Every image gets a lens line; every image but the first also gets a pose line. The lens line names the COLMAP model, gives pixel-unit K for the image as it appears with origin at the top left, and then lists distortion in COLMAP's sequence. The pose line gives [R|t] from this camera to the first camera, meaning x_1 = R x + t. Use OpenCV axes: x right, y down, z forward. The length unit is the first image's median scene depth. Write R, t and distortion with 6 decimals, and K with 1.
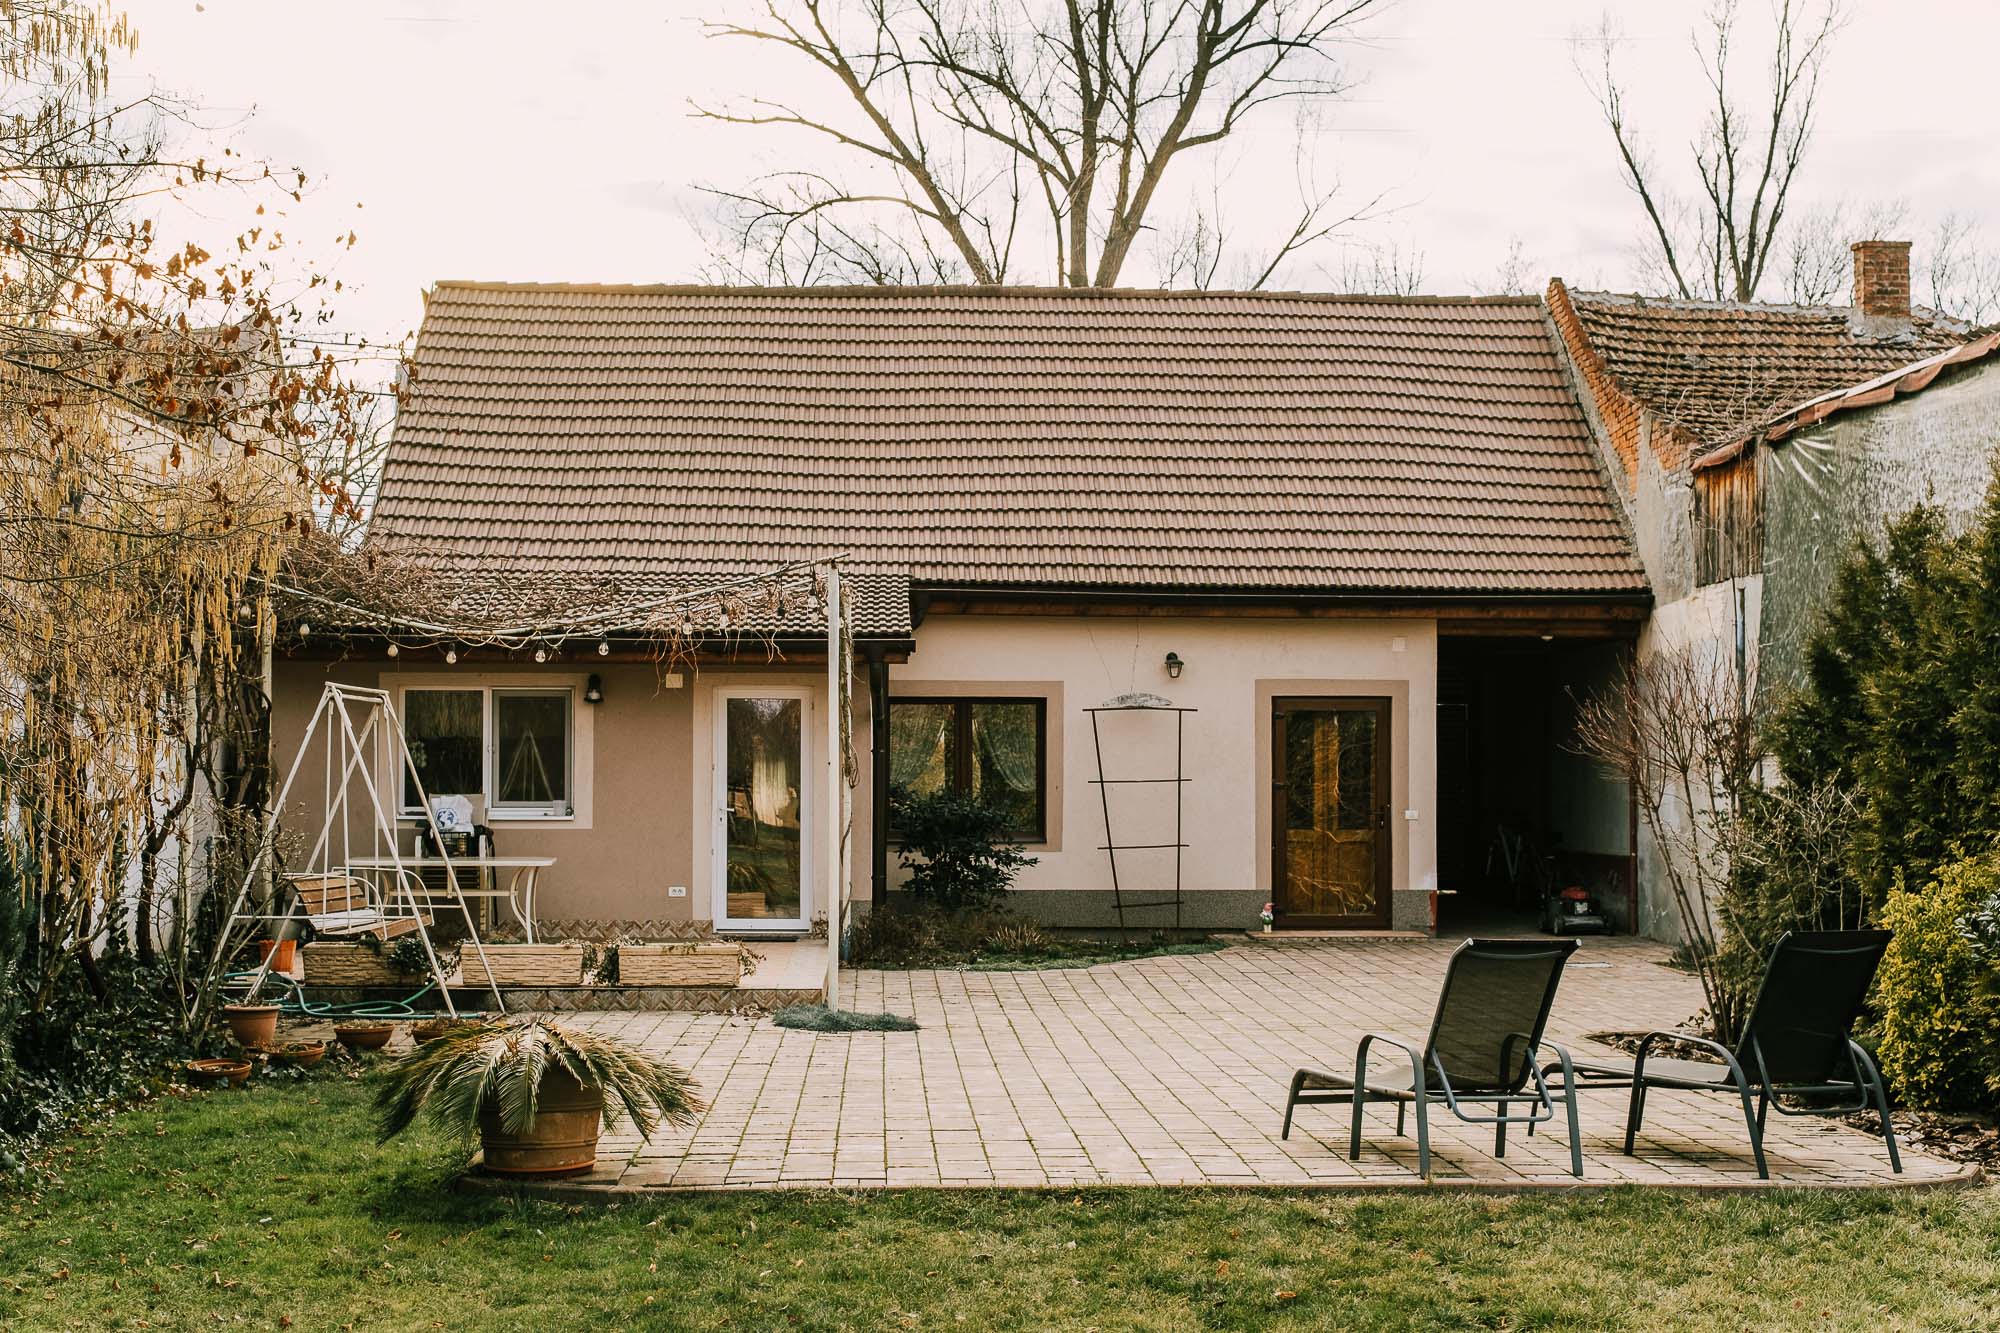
lens RADIAL K [[3110.5, 0, 1002.6], [0, 3110.5, 676.3], [0, 0, 1]] dist [-0.058797, 0.000000]
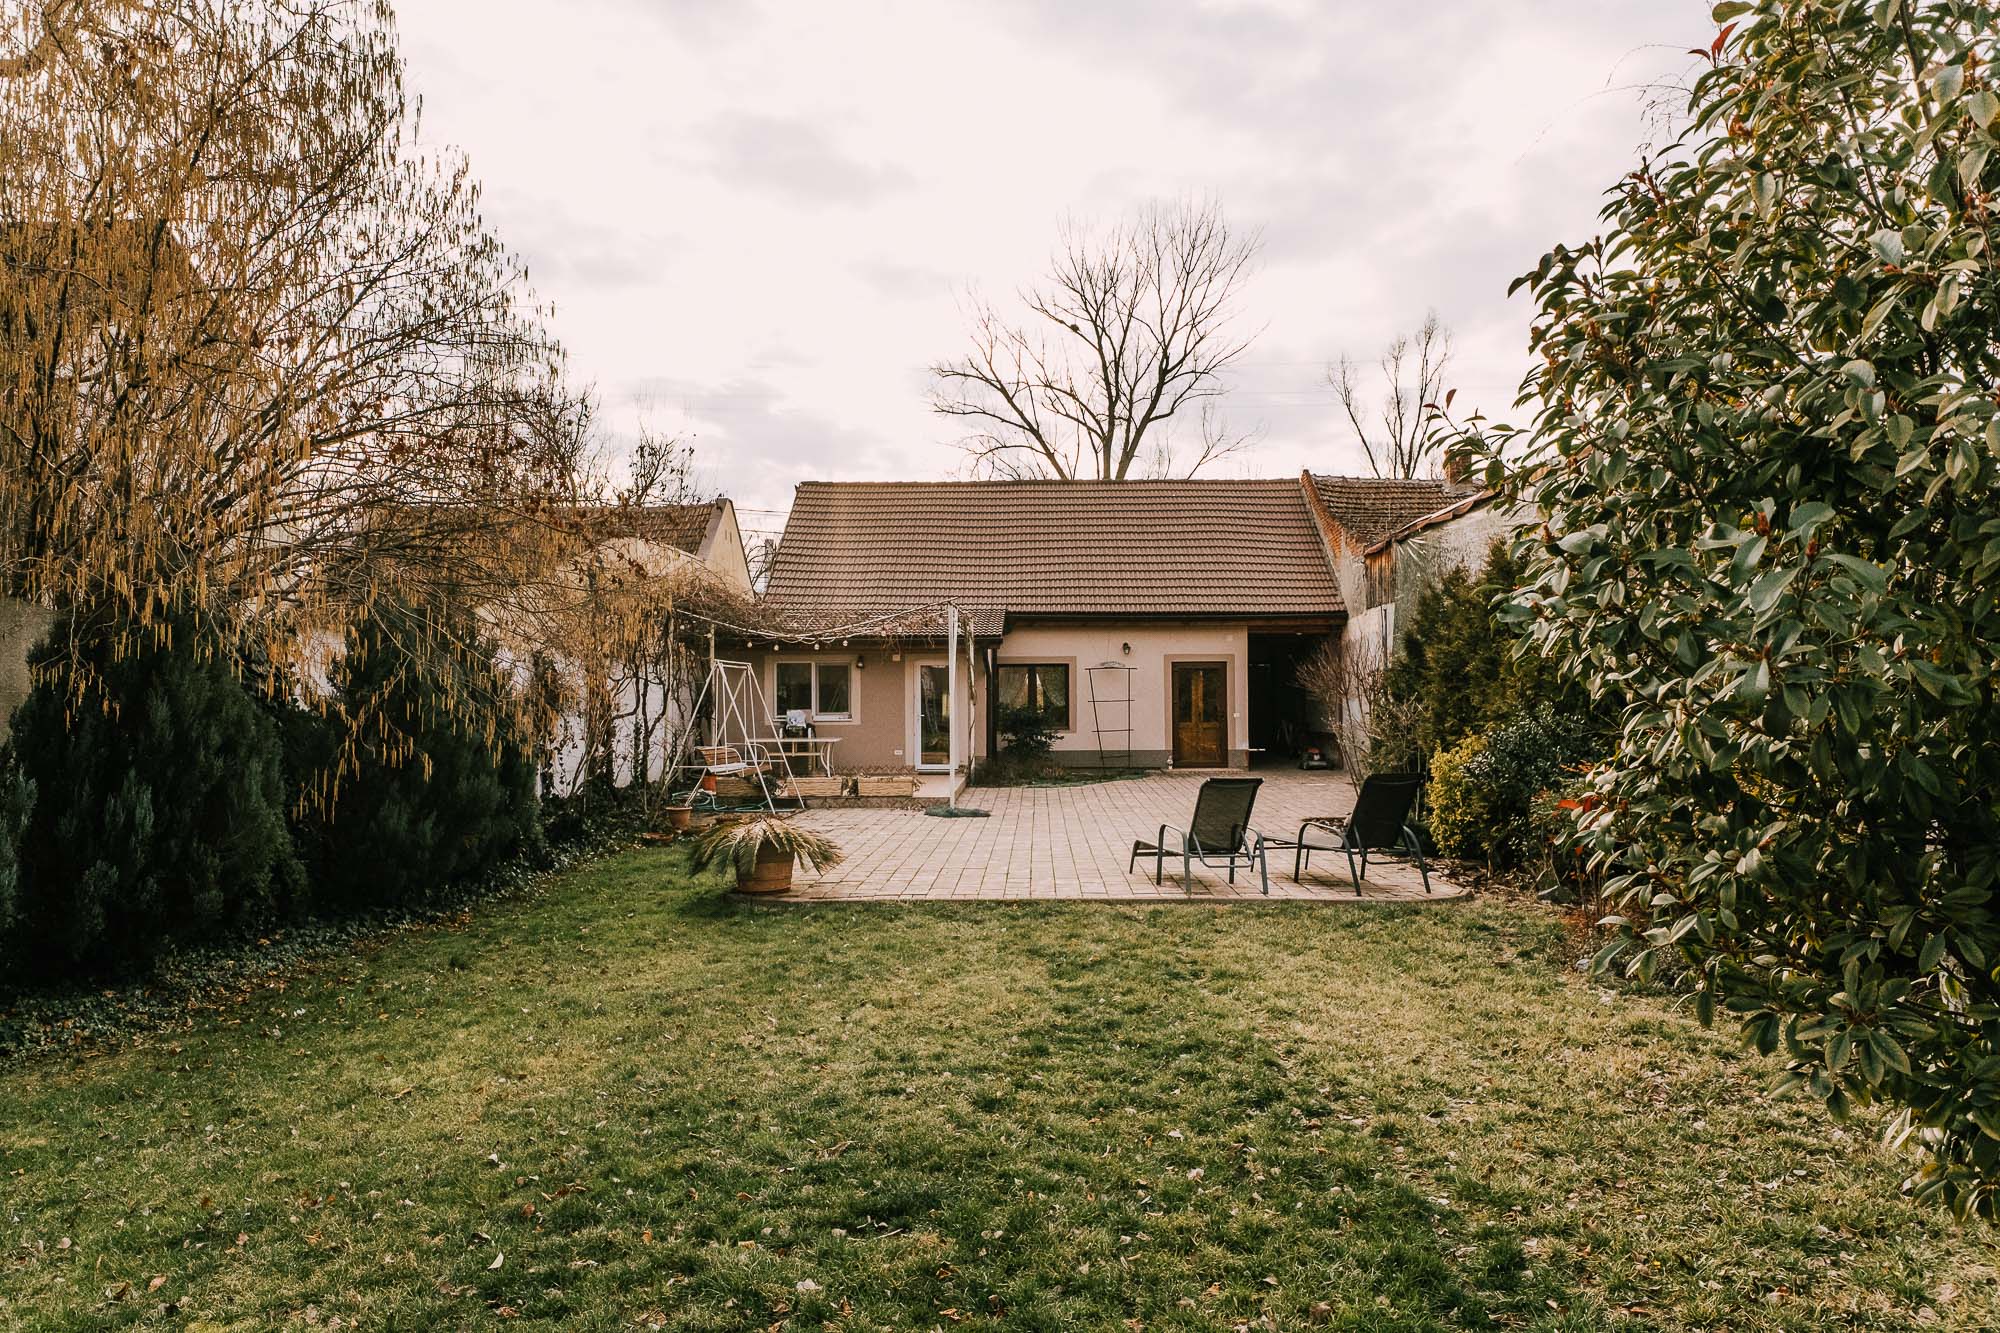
lens RADIAL K [[1335.9, 0, 993.8], [0, 1335.9, 676.4], [0, 0, 1]] dist [0.004156, -0.013352]
pose [[0.997280, -0.010411, -0.072969, 0.035077], [0.011506, 0.999827, 0.014602, 0.001598], [0.072804, -0.015402, 0.997227, 0.054392]]
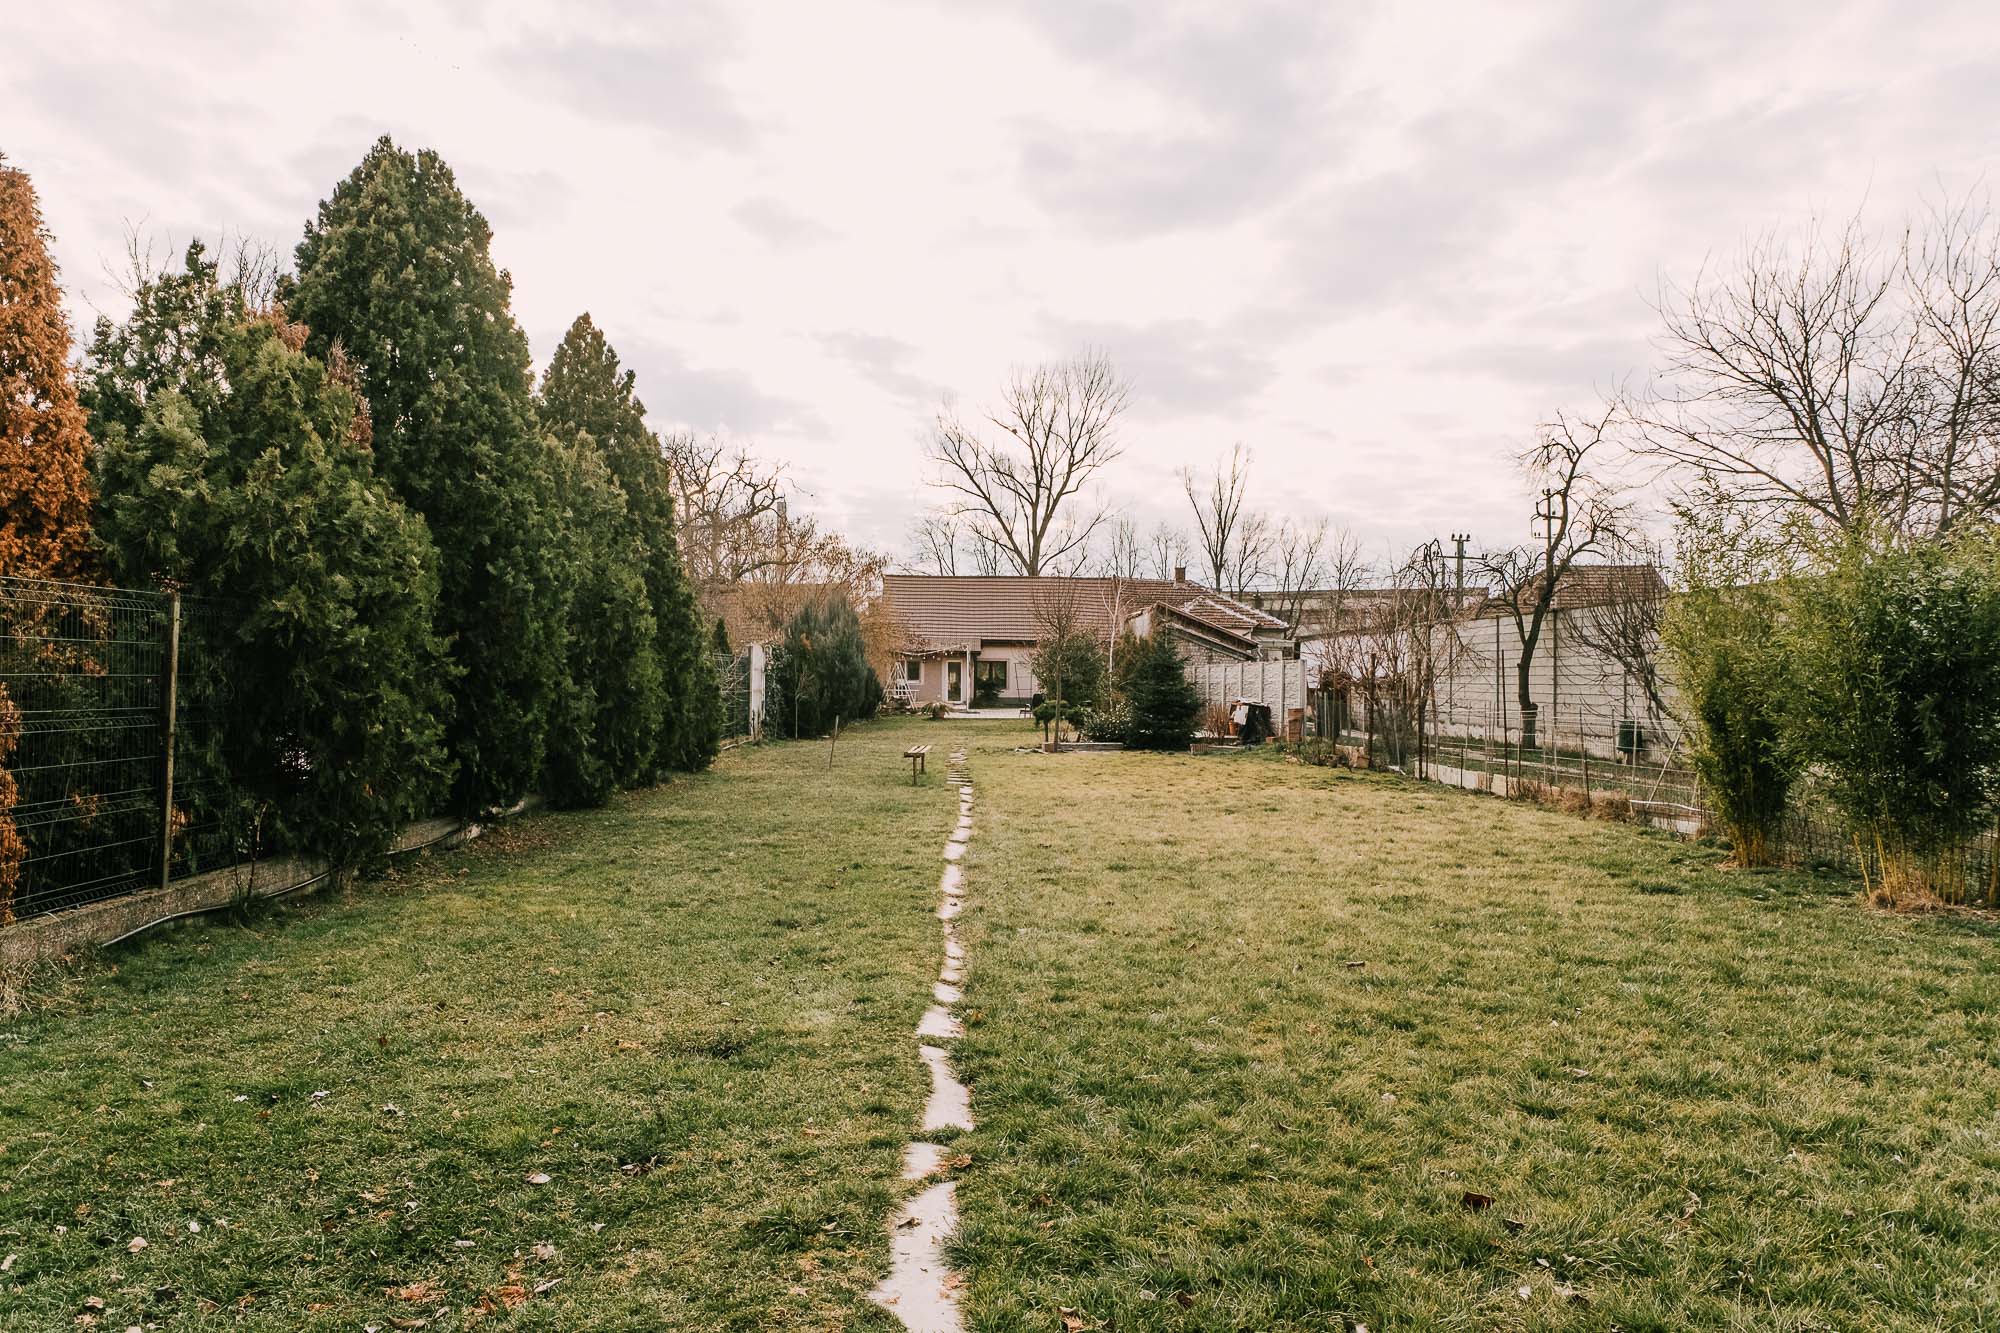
lens RADIAL K [[1335.9, 0, 999.1], [0, 1335.9, 662.4], [0, 0, 1]] dist [0.004156, -0.013352]
pose [[0.999696, 0.002686, -0.024522, 0.066702], [-0.002094, 0.999706, 0.024162, -0.054355], [0.024580, -0.024103, 0.999407, -1.493509]]
